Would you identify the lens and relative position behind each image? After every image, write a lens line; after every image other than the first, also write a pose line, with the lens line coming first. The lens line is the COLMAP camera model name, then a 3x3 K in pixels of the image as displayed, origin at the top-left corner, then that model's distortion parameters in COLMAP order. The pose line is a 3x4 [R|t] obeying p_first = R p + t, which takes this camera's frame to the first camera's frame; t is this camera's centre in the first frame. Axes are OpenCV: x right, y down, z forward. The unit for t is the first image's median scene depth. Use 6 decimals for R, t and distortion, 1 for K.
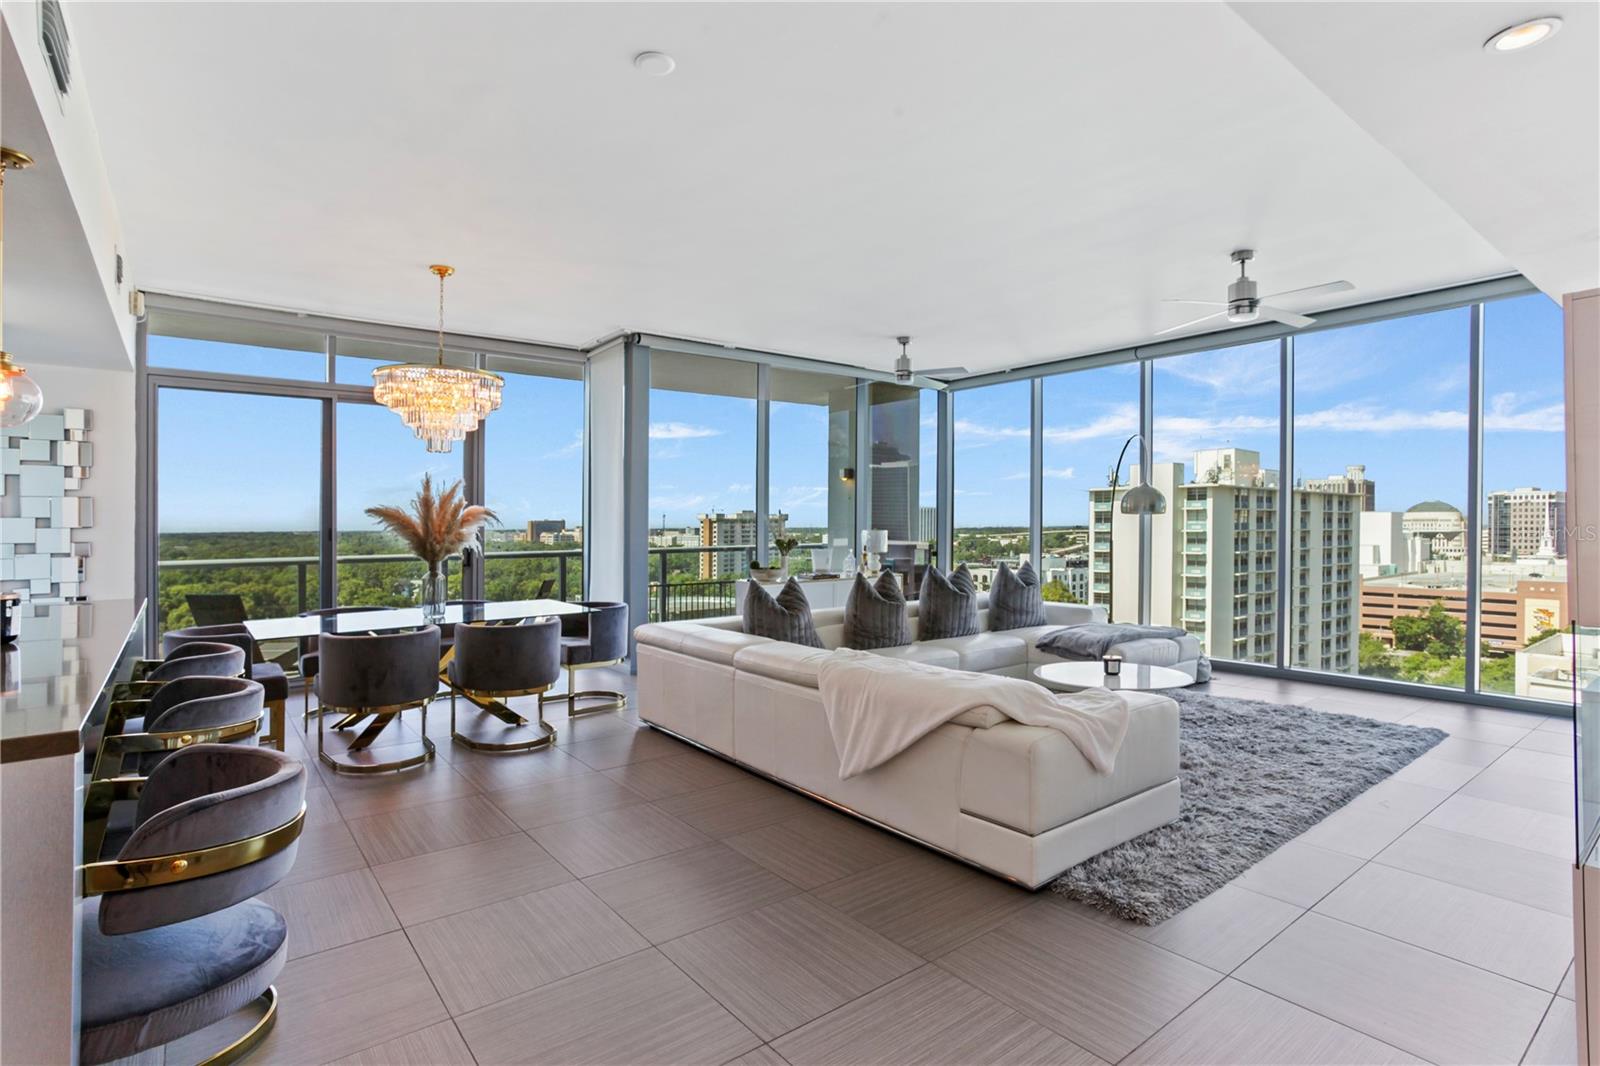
lens RADIAL K [[805.1, 0, 792.1], [0, 805.1, 534.6], [0, 0, 1]] dist [-0.018090, 0.000976]
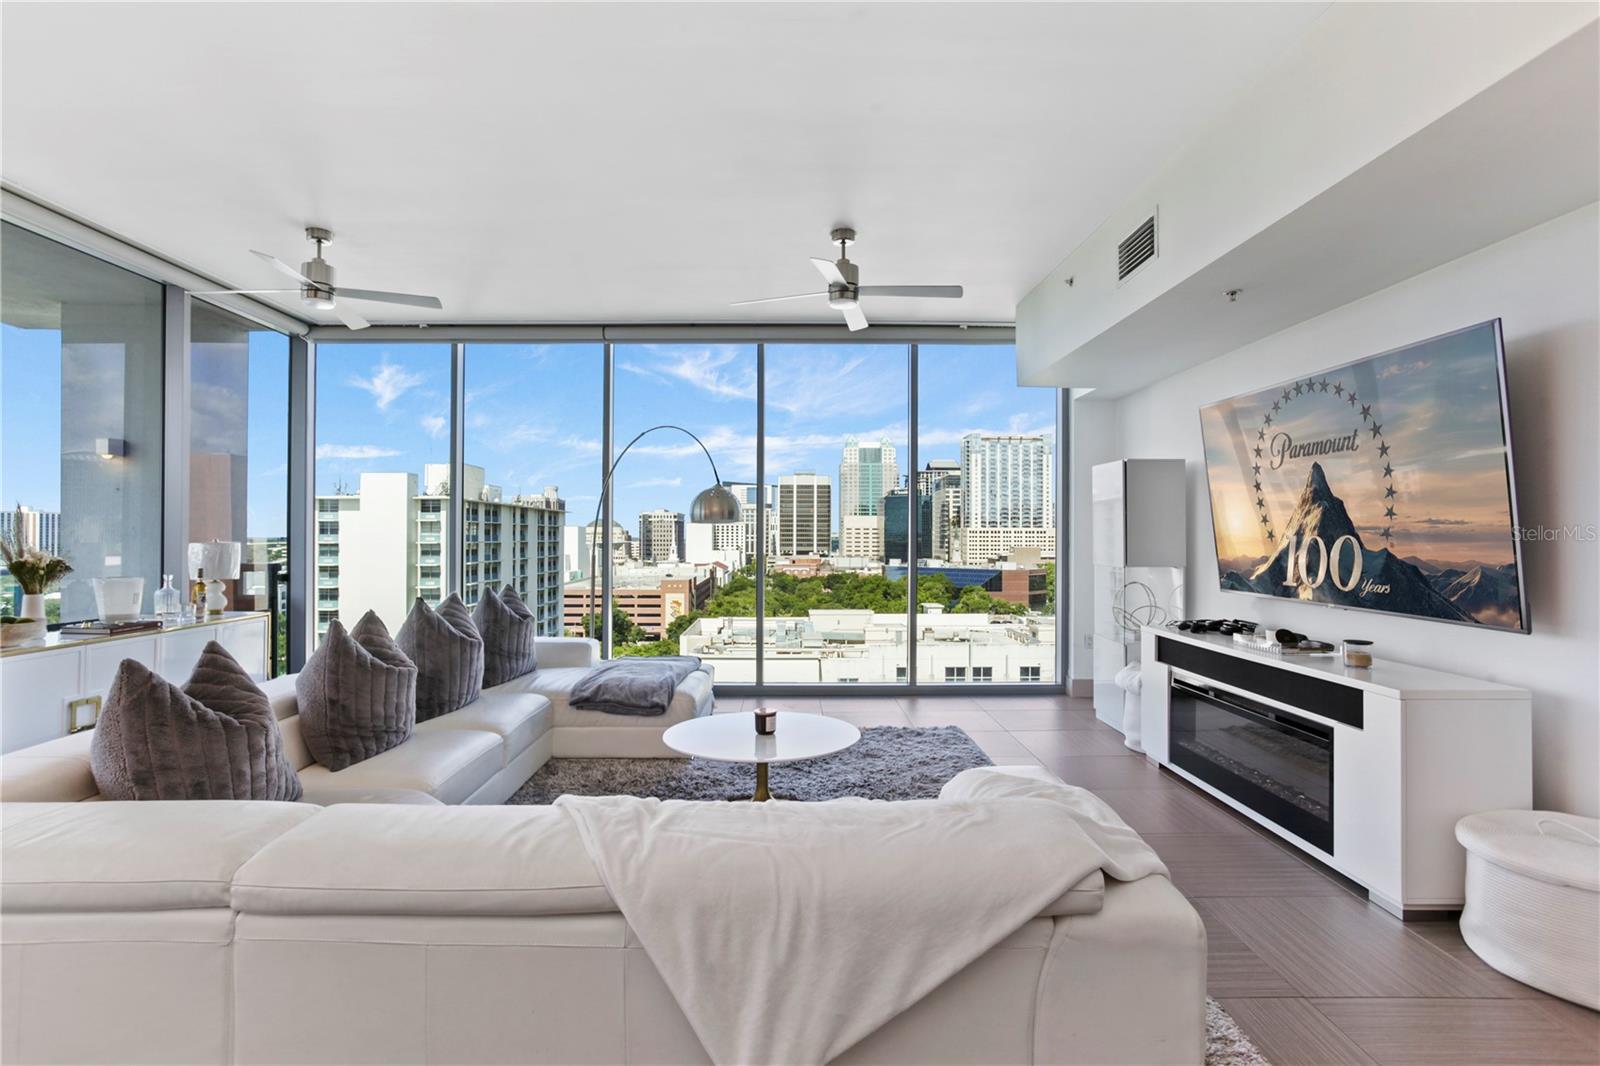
lens RADIAL K [[805.1, 0, 792.1], [0, 805.1, 534.6], [0, 0, 1]] dist [-0.018090, 0.000976]
pose [[0.612134, 0.006364, 0.790728, -0.083490], [0.005264, 0.999913, -0.012123, -0.001260], [-0.790736, 0.011583, 0.612047, 0.231851]]
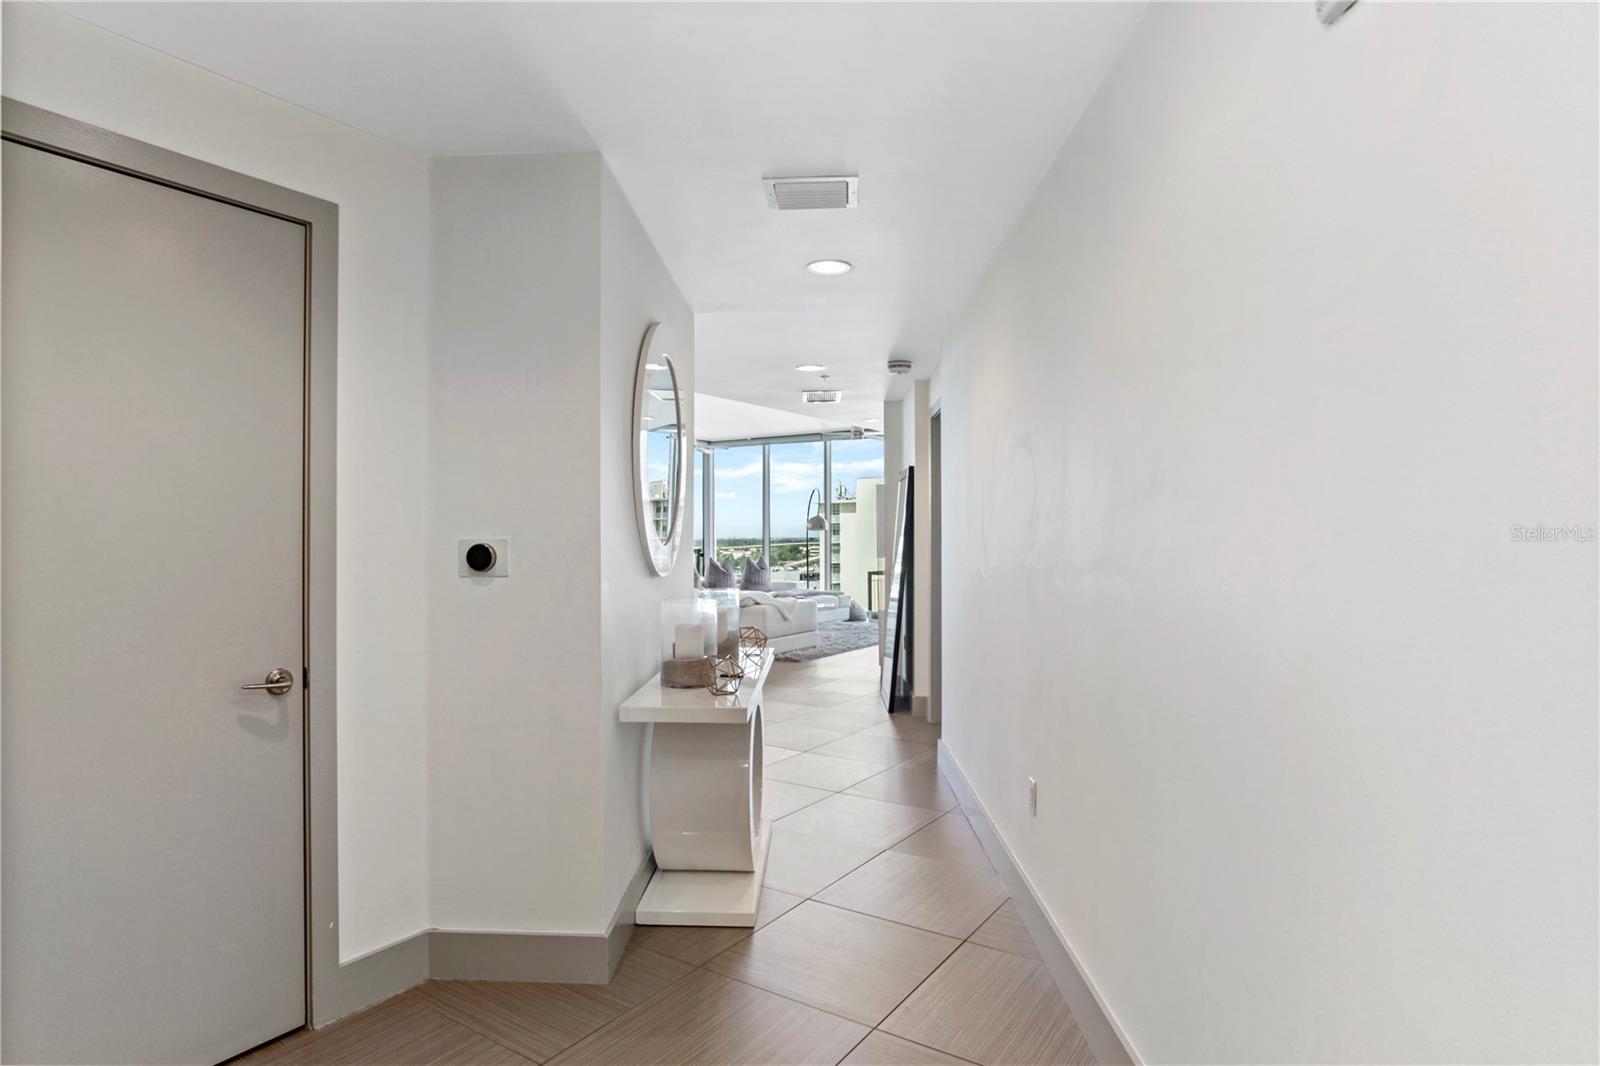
lens RADIAL K [[884.8, 0, 800.0], [0, 884.8, 533.0], [0, 0, 1]] dist [0.000042, -0.000006]
pose [[0.946091, -0.004389, 0.323872, -0.166115], [0.010022, 0.999826, -0.015726, 0.008906], [-0.323747, 0.018124, 0.945970, -0.560552]]
